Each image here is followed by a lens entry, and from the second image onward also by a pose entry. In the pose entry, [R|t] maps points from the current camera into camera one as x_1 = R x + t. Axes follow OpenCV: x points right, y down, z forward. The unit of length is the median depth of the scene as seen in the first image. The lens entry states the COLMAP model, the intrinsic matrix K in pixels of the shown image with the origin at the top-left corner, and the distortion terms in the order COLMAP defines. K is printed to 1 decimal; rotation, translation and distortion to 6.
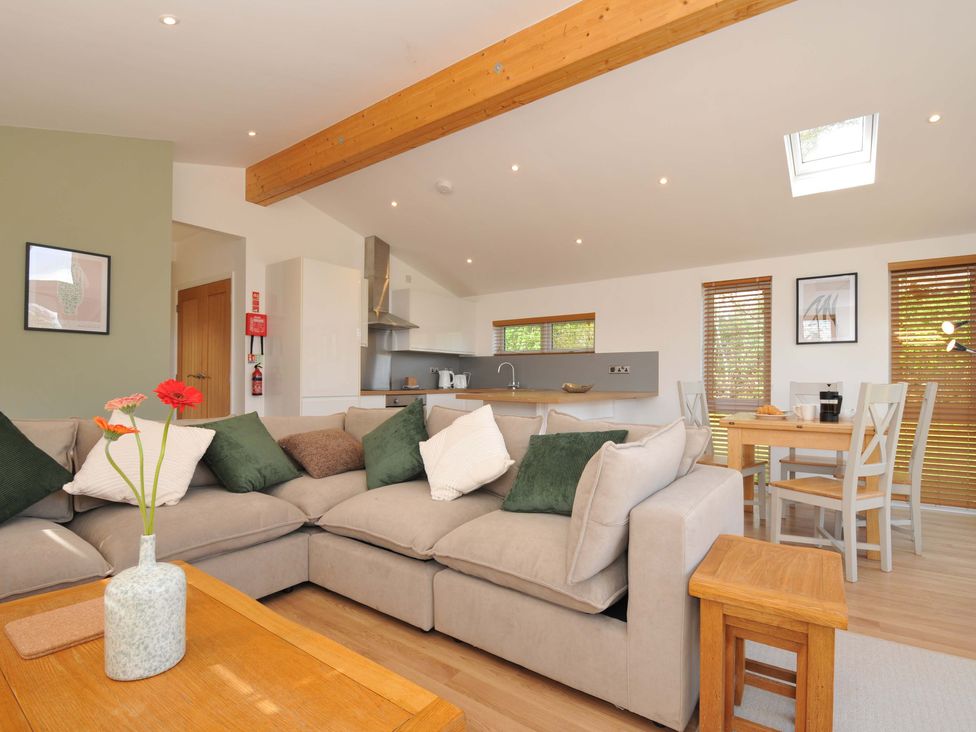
lens RADIAL K [[469.5, 0, 491.7], [0, 469.5, 375.0], [0, 0, 1]] dist [-0.012534, -0.006041]
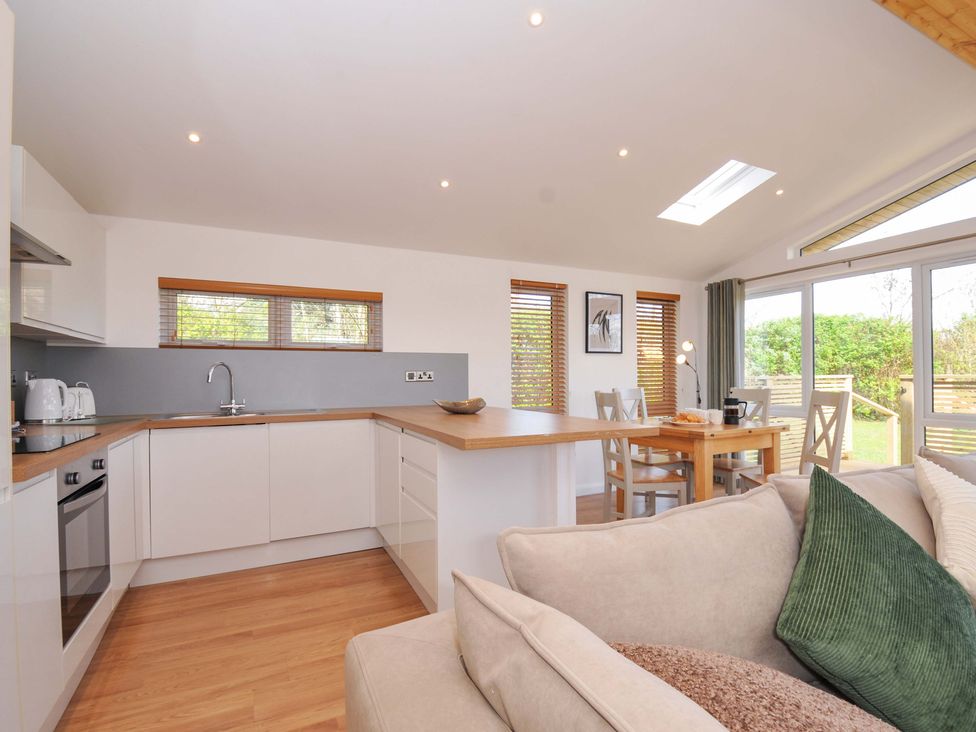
lens RADIAL K [[469.5, 0, 489.5], [0, 469.5, 369.2], [0, 0, 1]] dist [-0.012534, -0.006041]
pose [[0.466360, 0.008106, 0.884558, -0.400879], [0.003243, 0.999936, -0.010873, -0.017675], [-0.884589, 0.007939, 0.466303, 0.699079]]
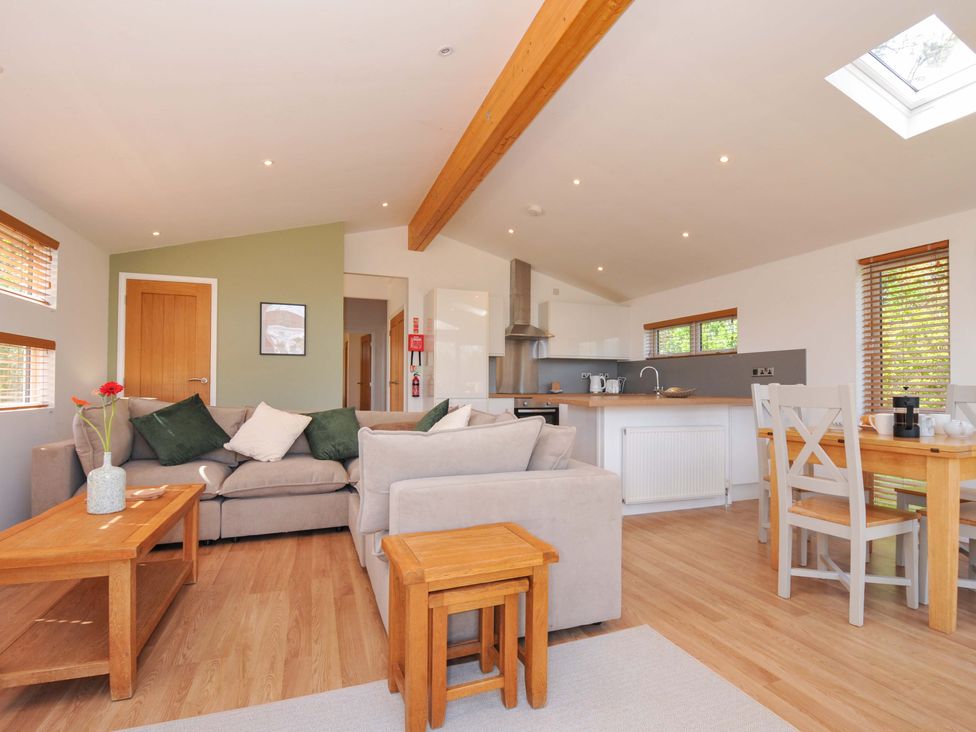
lens RADIAL K [[469.5, 0, 498.1], [0, 469.5, 373.1], [0, 0, 1]] dist [-0.012534, -0.006041]
pose [[0.844989, -0.017327, -0.534502, 0.397621], [0.007987, 0.999772, -0.019783, 0.004949], [0.534723, 0.012448, 0.844935, 0.018963]]
